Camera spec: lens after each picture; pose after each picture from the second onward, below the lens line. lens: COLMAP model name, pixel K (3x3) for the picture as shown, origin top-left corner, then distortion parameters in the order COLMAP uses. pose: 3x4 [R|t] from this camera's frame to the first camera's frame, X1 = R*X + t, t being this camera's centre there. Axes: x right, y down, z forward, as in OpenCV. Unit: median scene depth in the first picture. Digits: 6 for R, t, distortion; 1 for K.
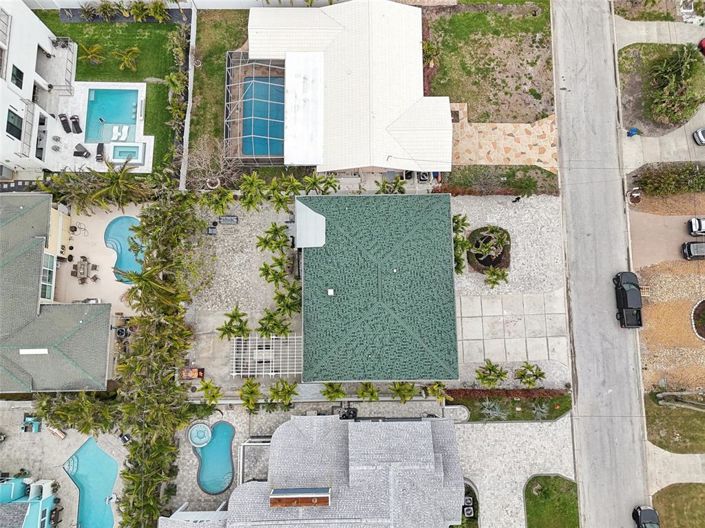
lens RADIAL K [[524.6, 0, 352.5], [0, 524.6, 264.0], [0, 0, 1]] dist [0.081970, -0.083489]
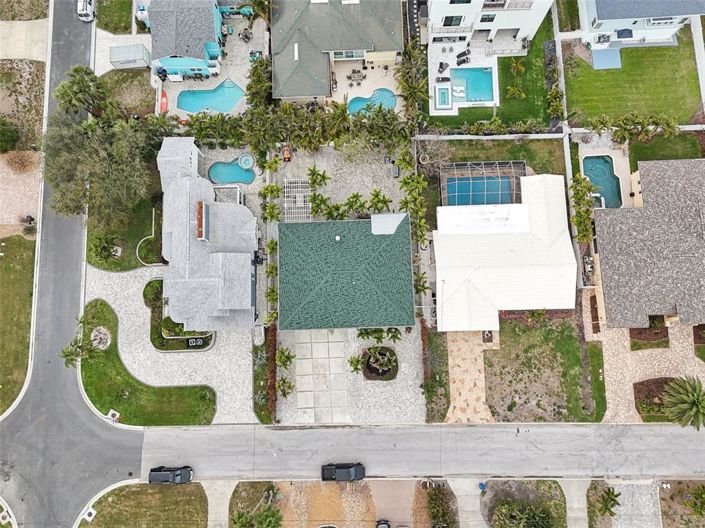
lens RADIAL K [[524.6, 0, 352.5], [0, 524.6, 264.0], [0, 0, 1]] dist [0.081970, -0.083489]
pose [[0.019628, 0.986415, -0.163094, 0.229452], [-0.983739, 0.048182, 0.173021, -0.200883], [0.178529, 0.157046, 0.971321, -0.319641]]
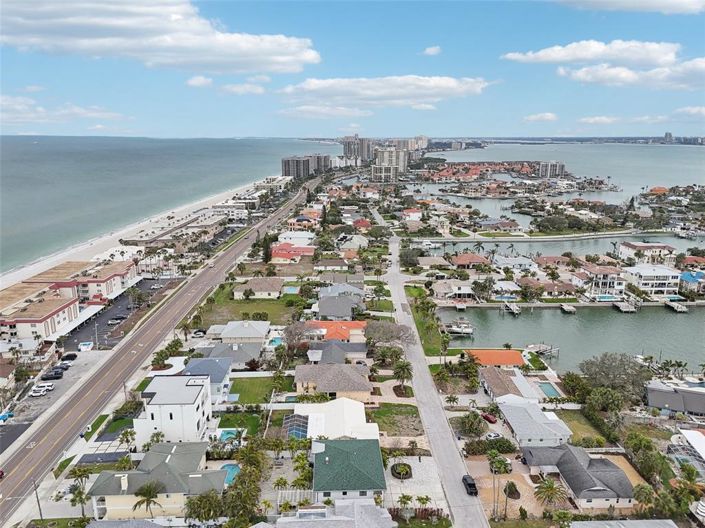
lens RADIAL K [[524.6, 0, 352.5], [0, 524.6, 264.0], [0, 0, 1]] dist [0.081970, -0.083489]
pose [[0.999438, -0.008570, 0.032397, 0.000449], [0.033175, 0.389554, -0.920406, 1.622970], [-0.004733, 0.920964, 0.389619, -0.597346]]
